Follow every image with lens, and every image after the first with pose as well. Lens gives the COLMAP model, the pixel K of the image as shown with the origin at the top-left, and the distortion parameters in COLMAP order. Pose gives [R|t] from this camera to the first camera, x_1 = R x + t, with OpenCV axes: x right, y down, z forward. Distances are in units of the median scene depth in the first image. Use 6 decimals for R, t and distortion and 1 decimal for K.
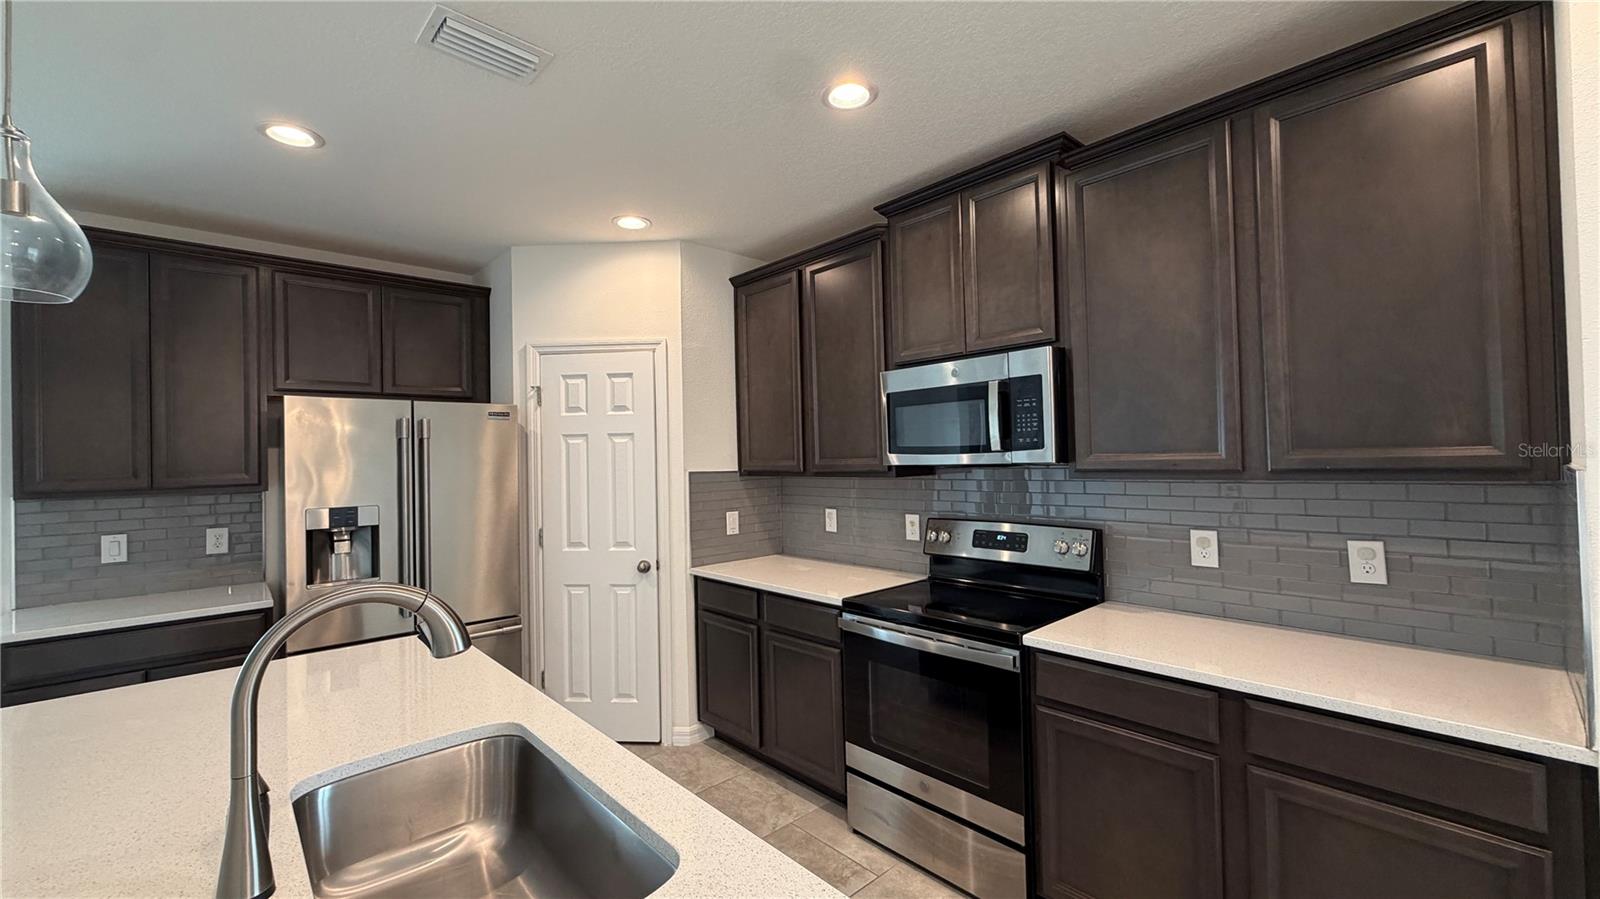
lens RADIAL K [[635.0, 0, 796.0], [0, 635.0, 450.1], [0, 0, 1]] dist [-0.001152, 0.000722]
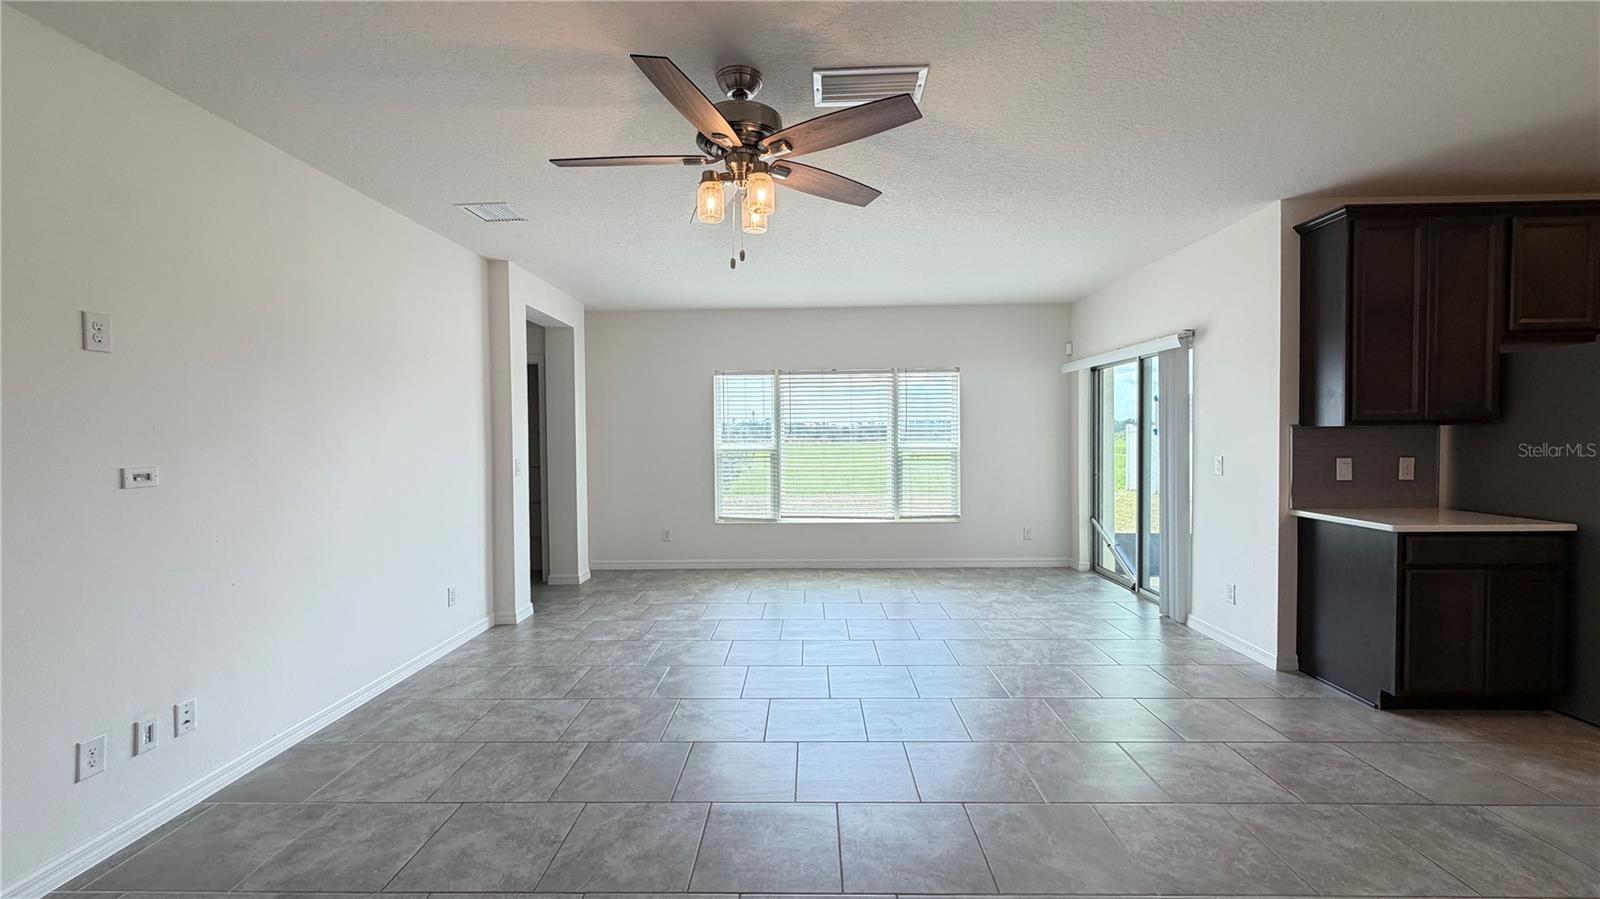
lens RADIAL K [[635.0, 0, 798.0], [0, 635.0, 449.1], [0, 0, 1]] dist [-0.001152, 0.000722]
pose [[0.721859, 0.031477, -0.691324, -1.059406], [0.003866, 0.998766, 0.049512, 0.053626], [0.692029, -0.038413, 0.720847, -0.683673]]
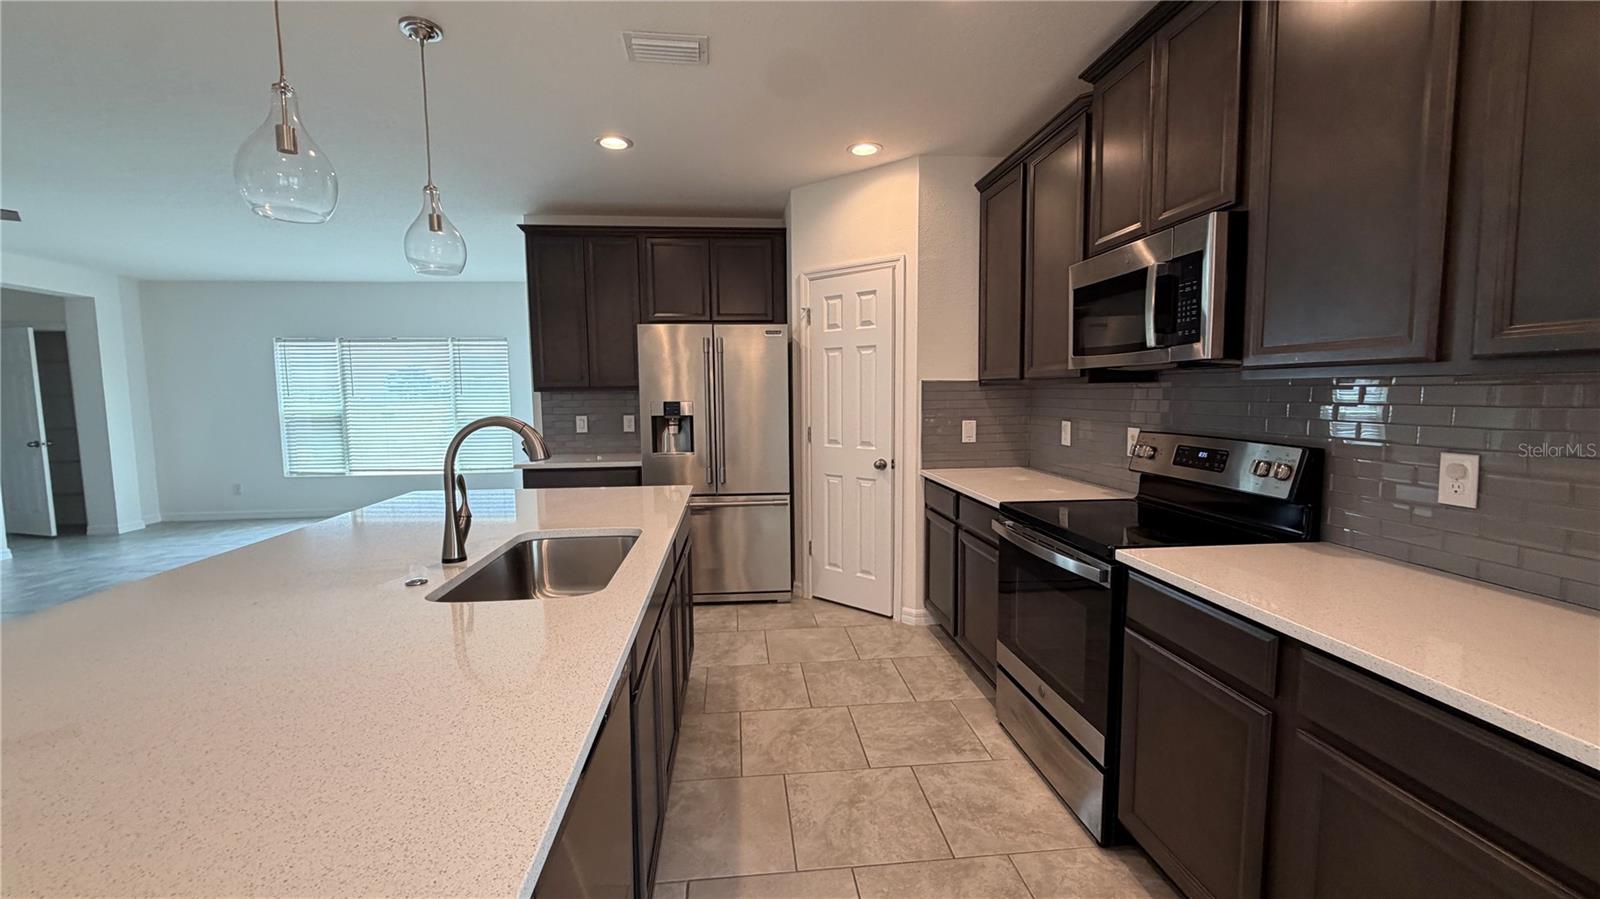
lens RADIAL K [[635.0, 0, 794.8], [0, 635.0, 449.8], [0, 0, 1]] dist [-0.001152, 0.000722]
pose [[0.800393, 0.067928, -0.595614, 0.383471], [0.002404, 0.993188, 0.116502, 0.031983], [0.599470, -0.094679, 0.794778, 0.013396]]
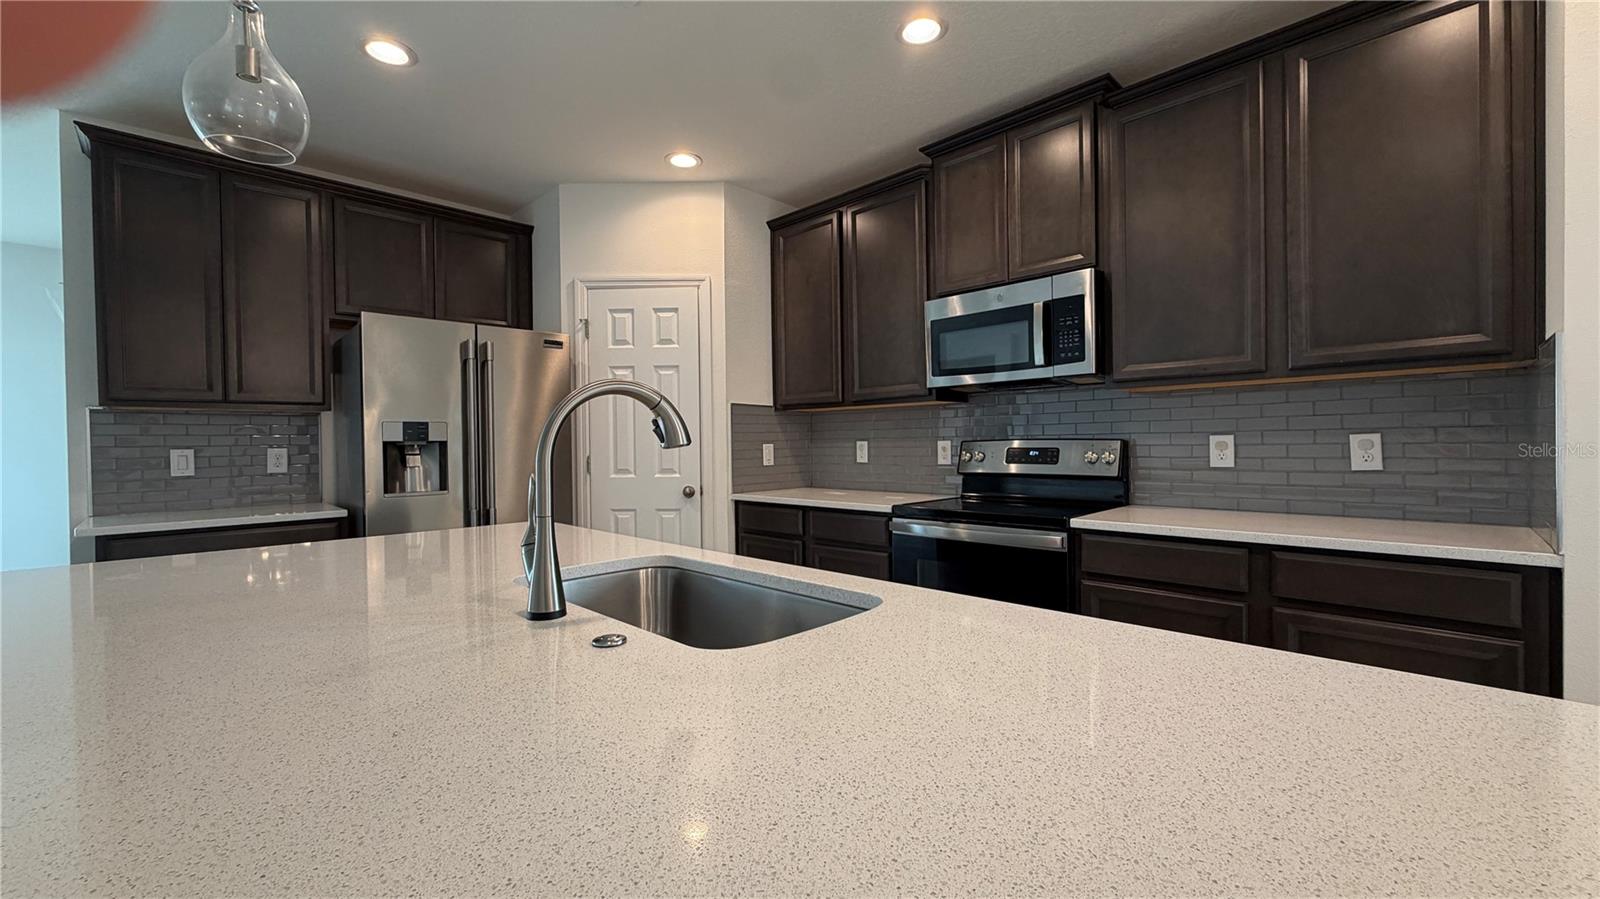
lens RADIAL K [[635.0, 0, 795.9], [0, 635.0, 450.8], [0, 0, 1]] dist [-0.001152, 0.000722]
pose [[0.998964, 0.008300, 0.044741, -0.134820], [-0.009446, 0.999631, 0.025474, 0.107489], [-0.044513, -0.025870, 0.998674, -0.078175]]
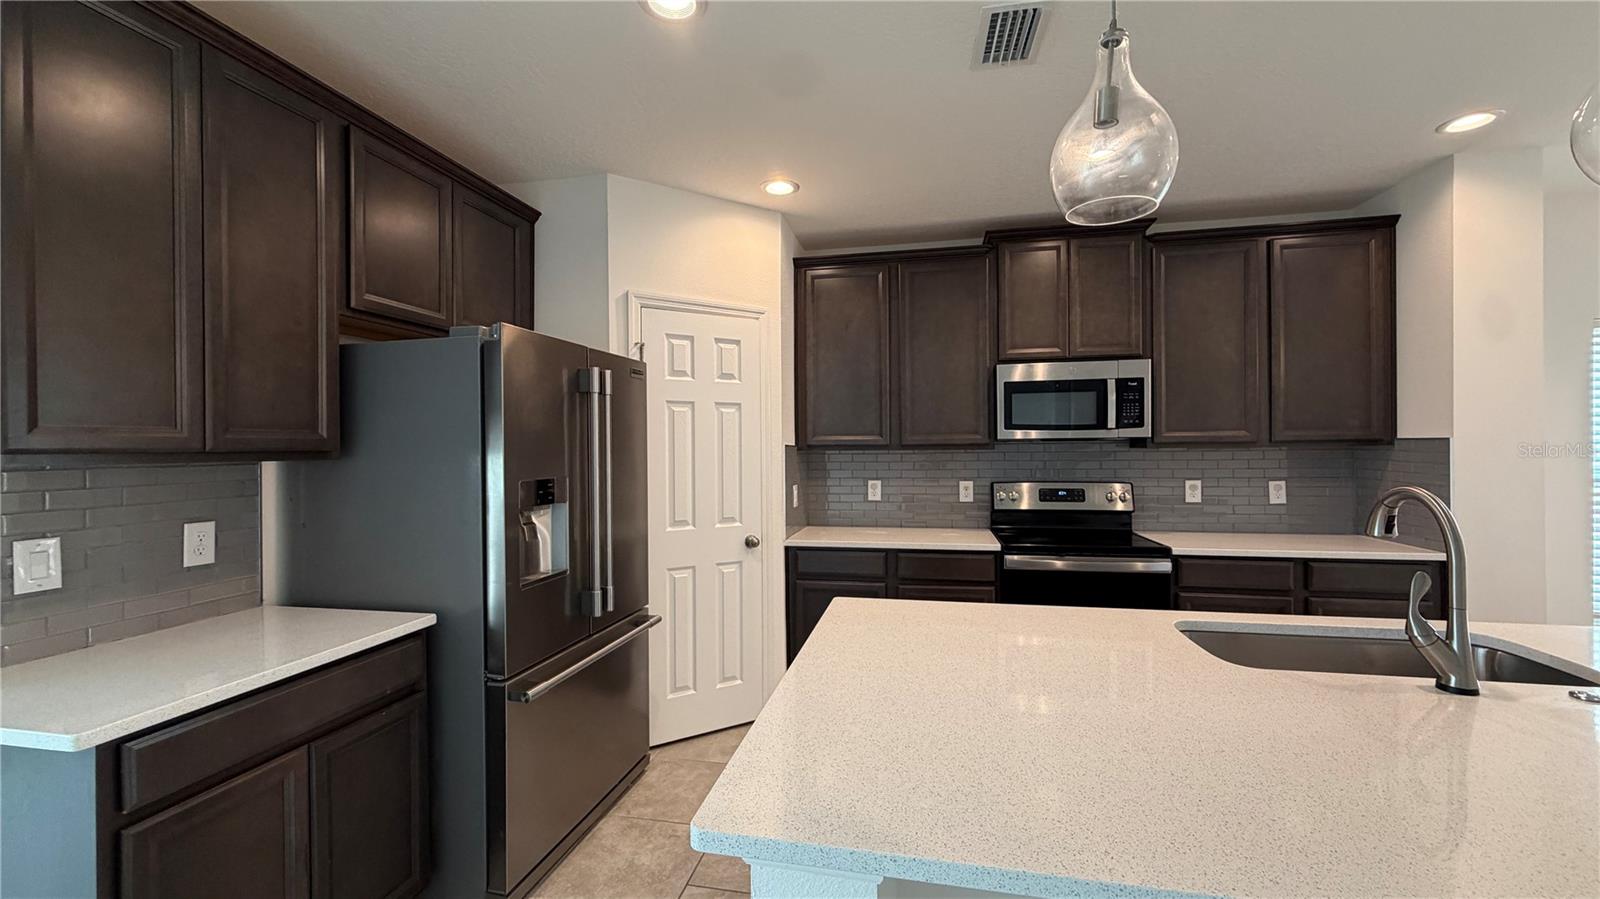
lens RADIAL K [[635.0, 0, 794.6], [0, 635.0, 449.8], [0, 0, 1]] dist [-0.001152, 0.000722]
pose [[0.812658, 0.012736, 0.582602, -0.933522], [-0.017025, 0.999853, 0.001891, 0.050405], [-0.582492, -0.011456, 0.812755, 0.216504]]
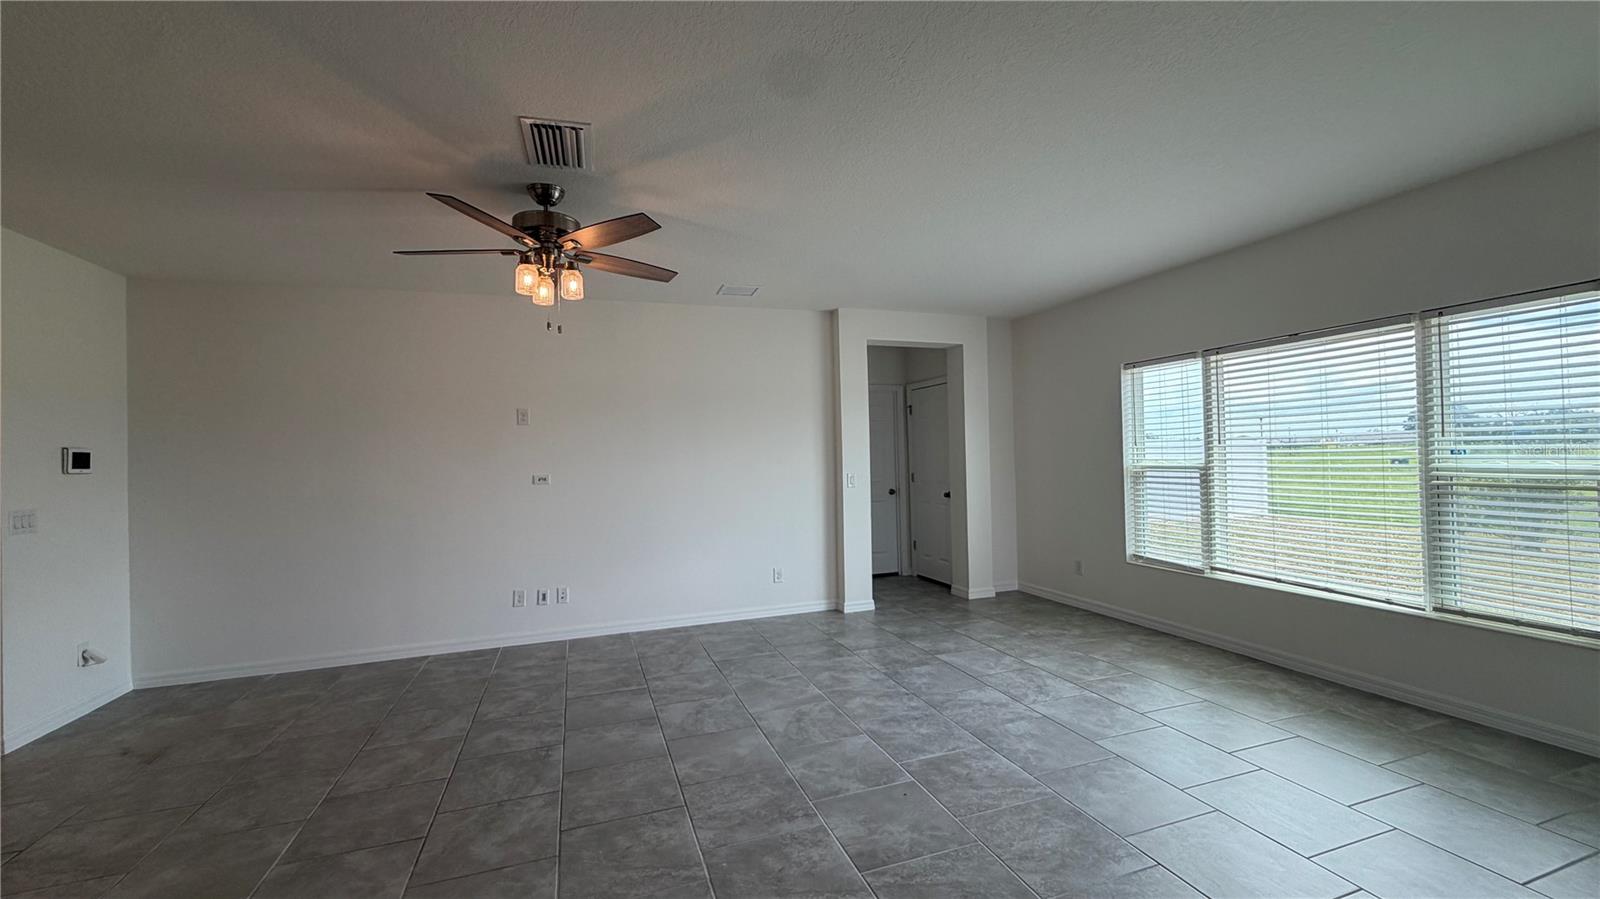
lens RADIAL K [[635.0, 0, 797.6], [0, 635.0, 452.6], [0, 0, 1]] dist [-0.001152, 0.000722]
pose [[-0.396492, 0.026144, -0.917666, -0.866283], [0.049490, 0.998750, 0.007072, 0.073567], [0.916703, -0.042611, -0.397290, 0.719943]]
